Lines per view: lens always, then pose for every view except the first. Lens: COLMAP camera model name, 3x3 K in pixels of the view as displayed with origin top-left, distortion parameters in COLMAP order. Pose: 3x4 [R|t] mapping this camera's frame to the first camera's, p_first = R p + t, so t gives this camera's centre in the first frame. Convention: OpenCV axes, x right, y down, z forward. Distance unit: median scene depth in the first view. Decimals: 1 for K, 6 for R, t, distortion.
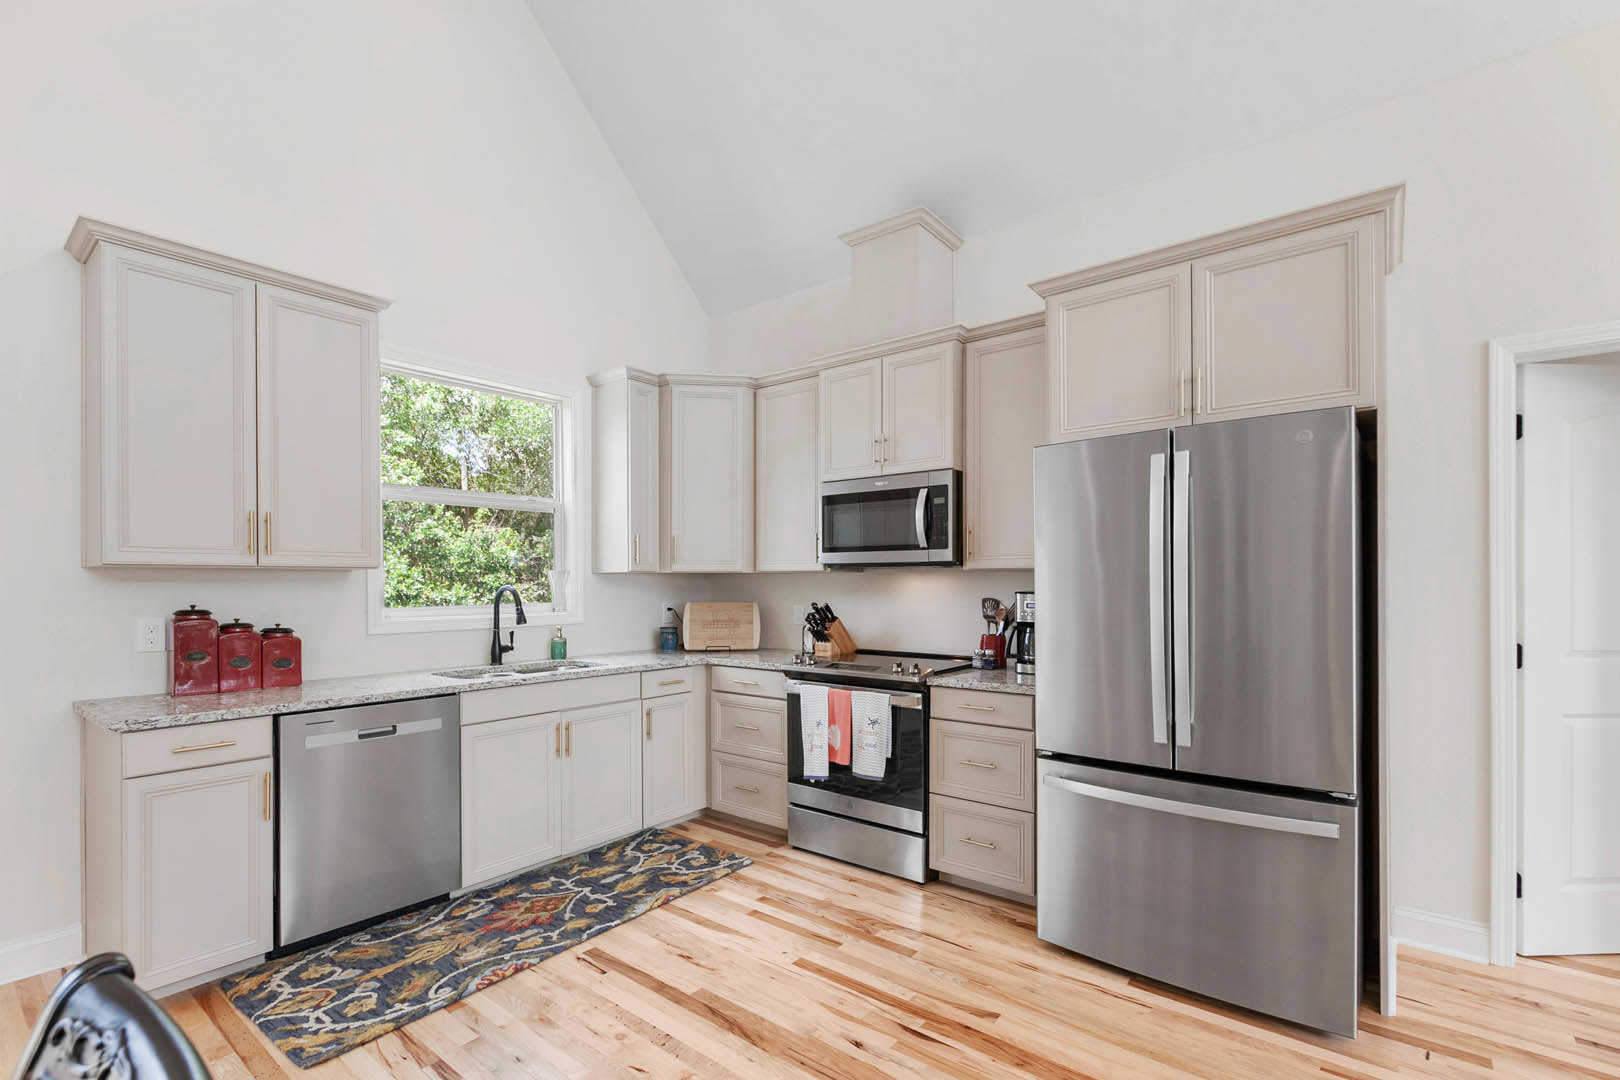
lens RADIAL K [[739.1, 0, 806.9], [0, 739.1, 583.2], [0, 0, 1]] dist [0.000039, -0.000416]
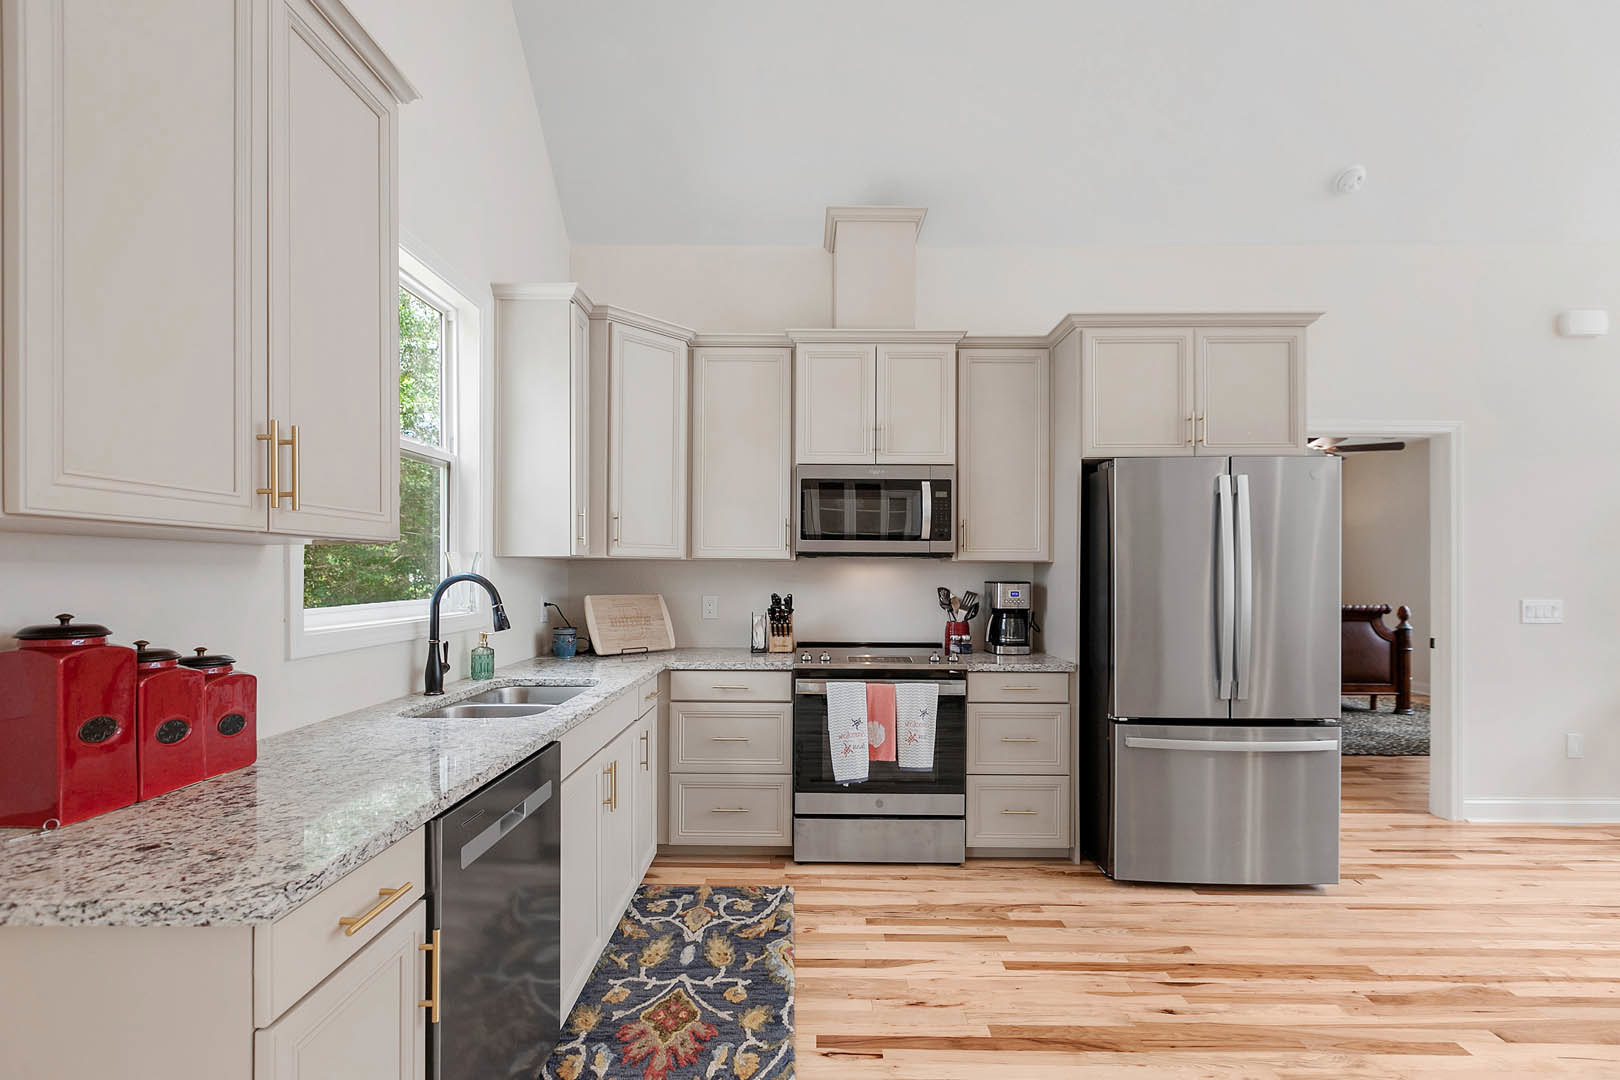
lens RADIAL K [[728.3, 0, 807.9], [0, 728.3, 570.3], [0, 0, 1]] dist [-0.001669, -0.000213]
pose [[0.785026, 0.008198, 0.619409, -0.611709], [-0.006225, 0.999966, -0.005346, 0.002214], [-0.619432, 0.000341, 0.785051, 0.314173]]
